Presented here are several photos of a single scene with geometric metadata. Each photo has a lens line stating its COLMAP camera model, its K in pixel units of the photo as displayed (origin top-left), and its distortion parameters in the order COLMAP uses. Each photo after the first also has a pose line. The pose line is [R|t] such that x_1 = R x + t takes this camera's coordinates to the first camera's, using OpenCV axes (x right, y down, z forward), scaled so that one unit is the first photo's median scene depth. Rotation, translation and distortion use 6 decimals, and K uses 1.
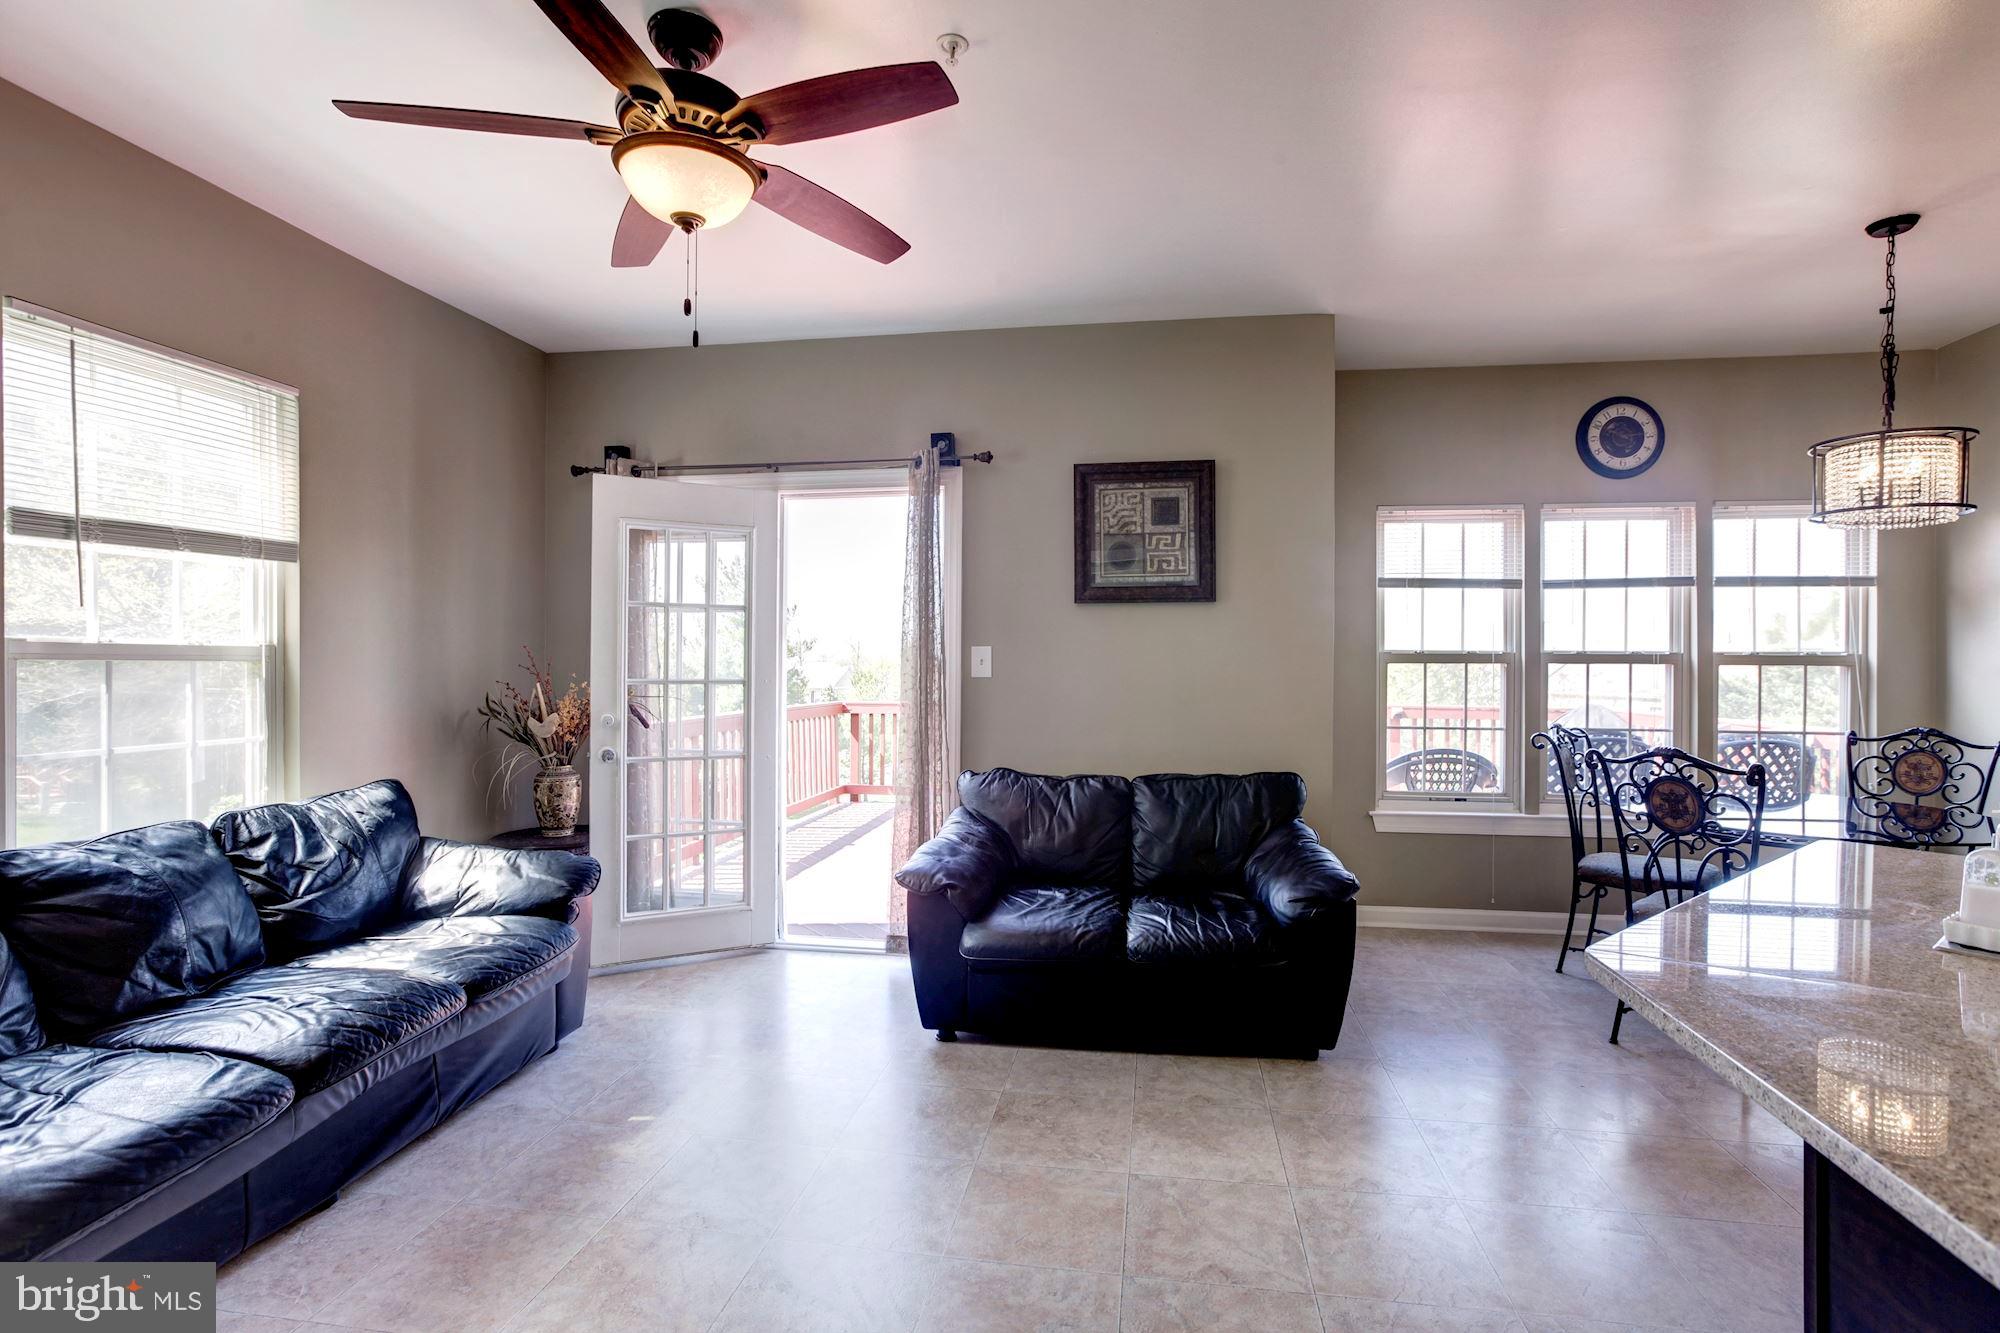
lens RADIAL K [[922.8, 0, 1036.2], [0, 922.8, 671.5], [0, 0, 1]] dist [-0.007281, -0.000074]
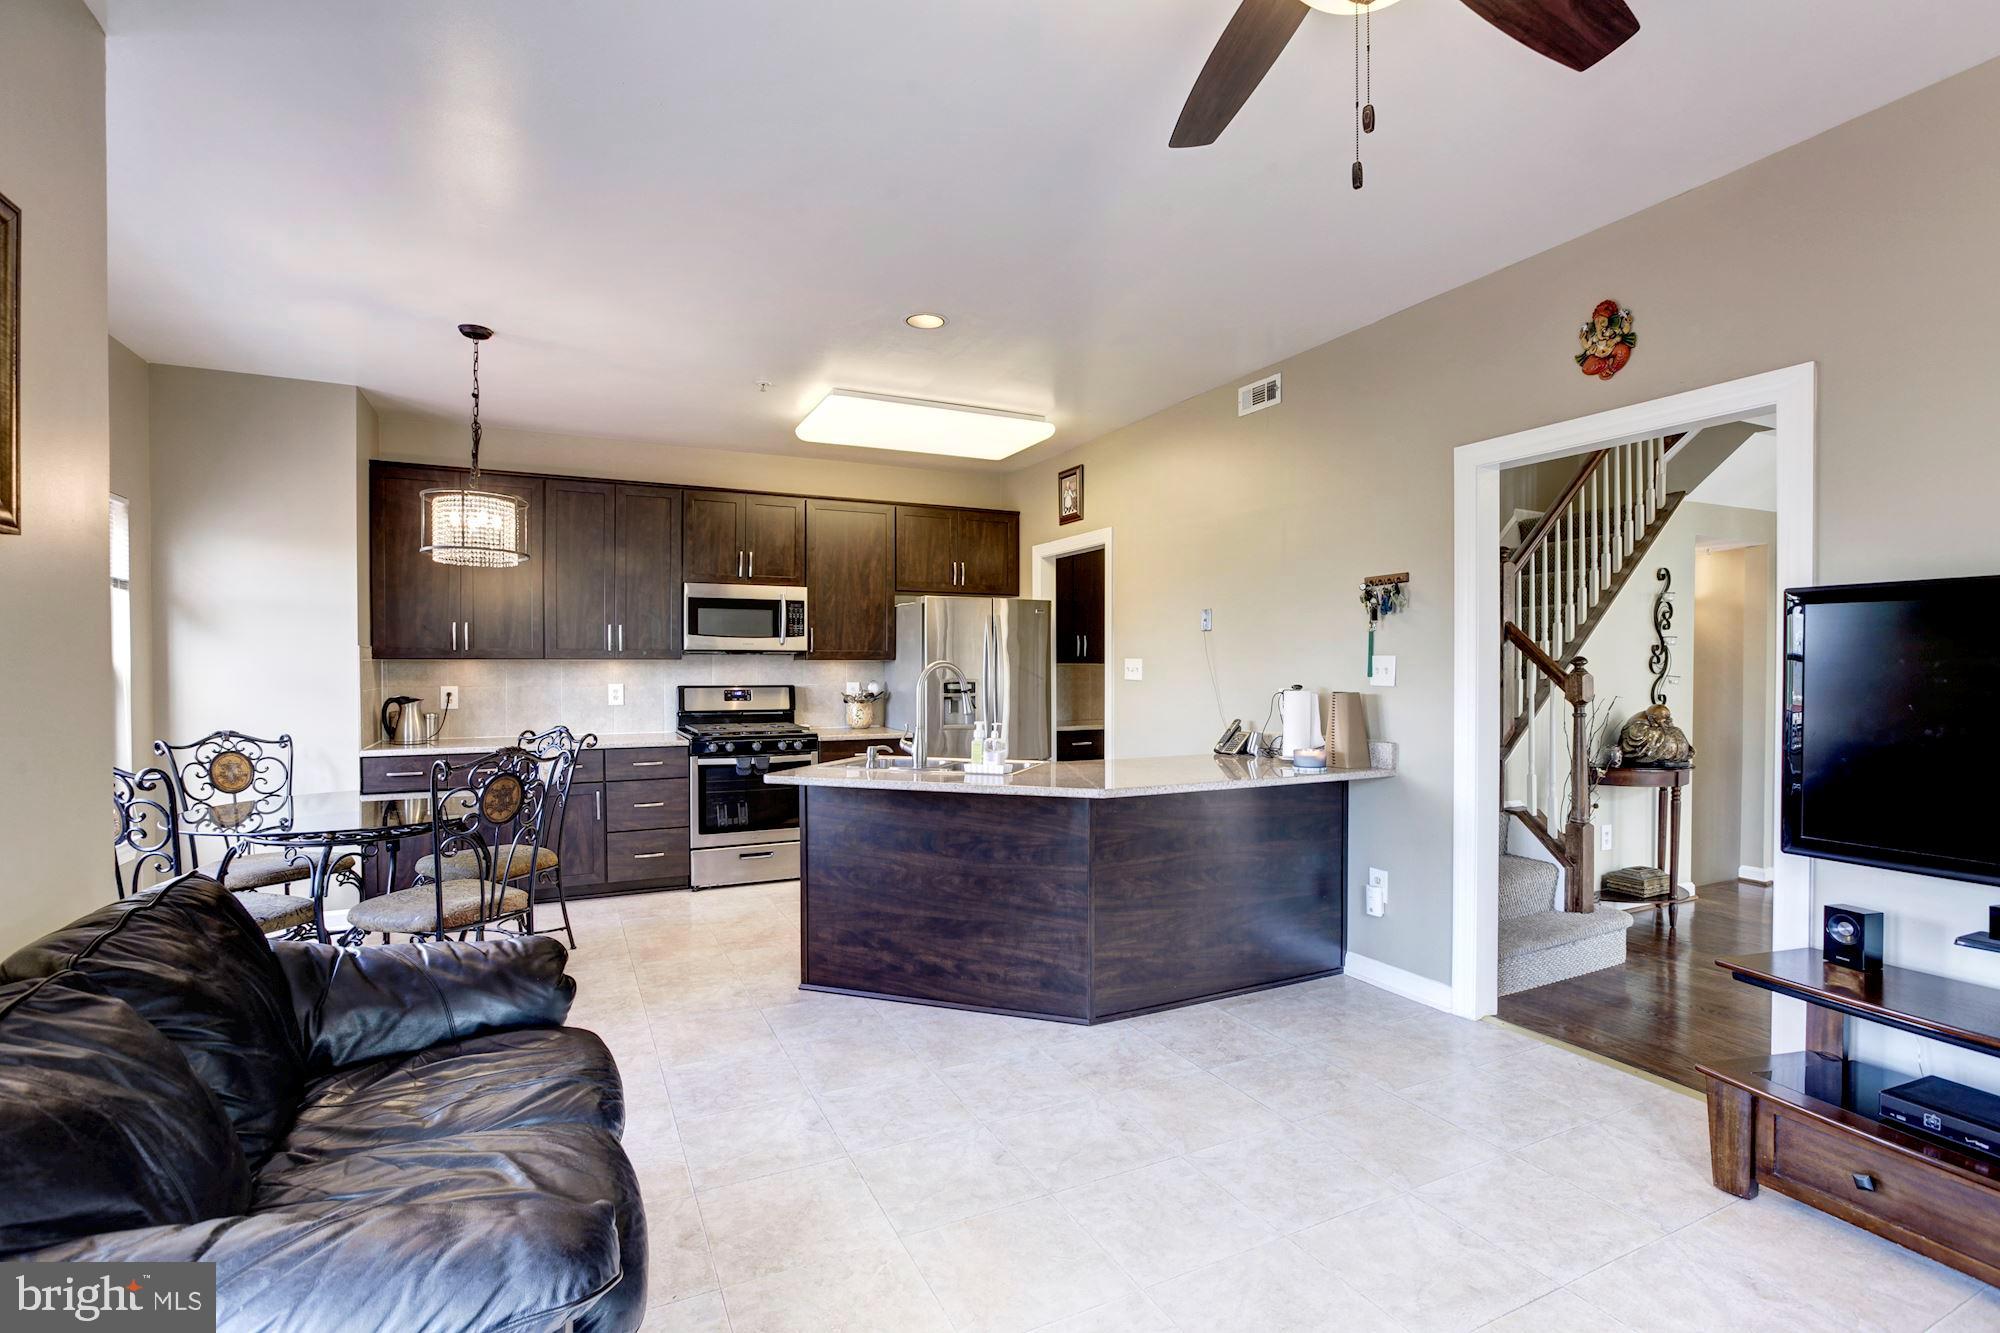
lens RADIAL K [[927.8, 0, 1008.6], [0, 927.8, 675.2], [0, 0, 1]] dist [-0.009687, 0.000753]
pose [[-0.565471, -0.007845, 0.824731, -0.423708], [0.006788, 0.999877, 0.014166, -0.010708], [-0.824740, 0.013609, -0.565348, 0.852978]]
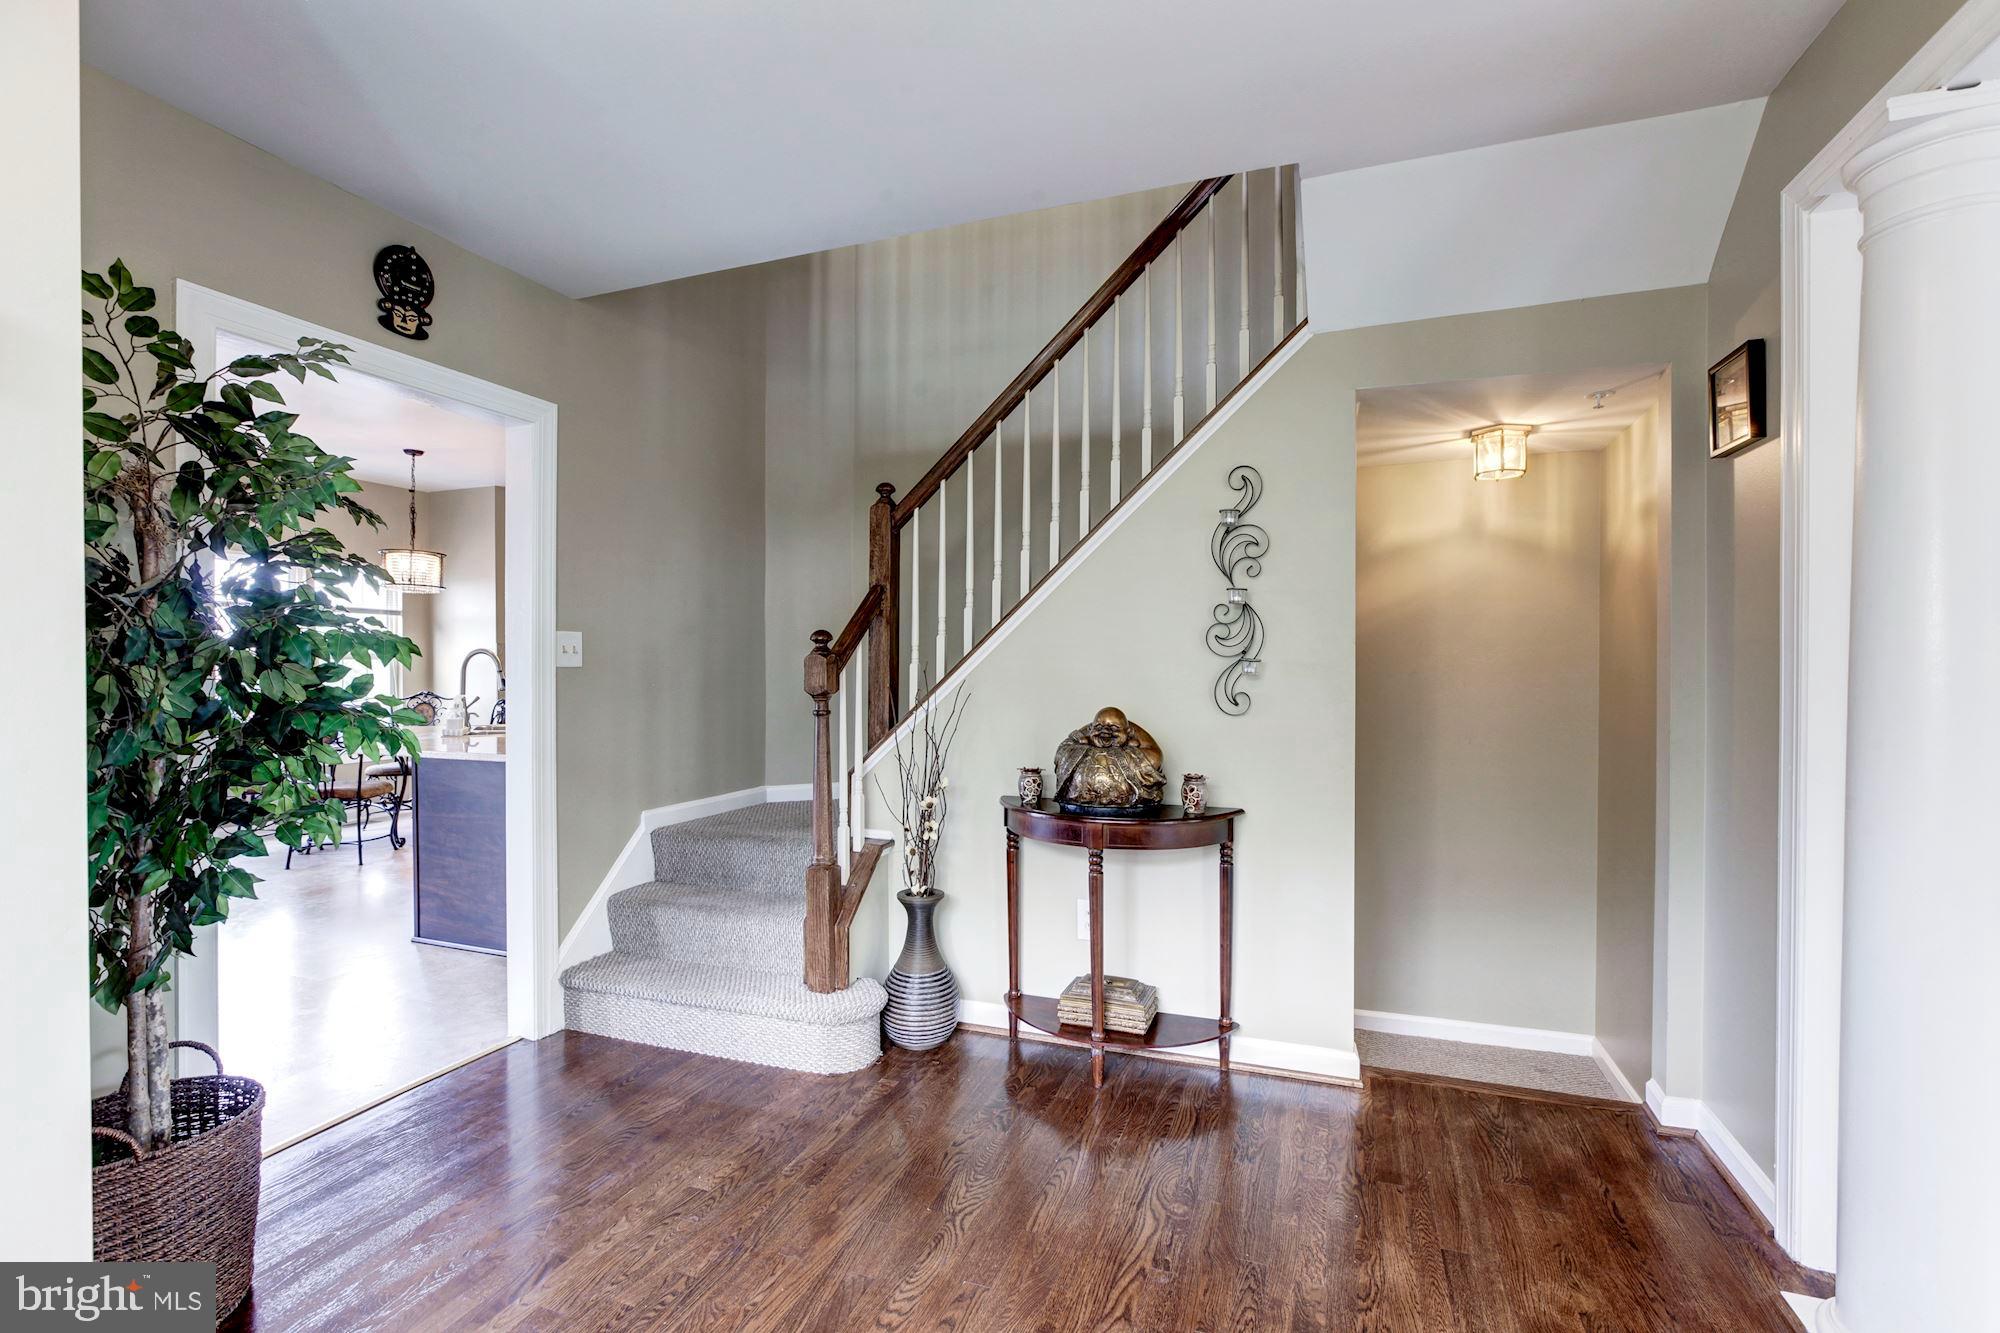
lens RADIAL K [[918.8, 0, 1009.9], [0, 918.8, 665.6], [0, 0, 1]] dist [-0.005148, 0.000471]
pose [[0.213052, -0.006154, 0.977021, -0.640978], [0.013664, 0.999901, 0.003318, 0.016528], [-0.976945, 0.012643, 0.213115, -0.605860]]
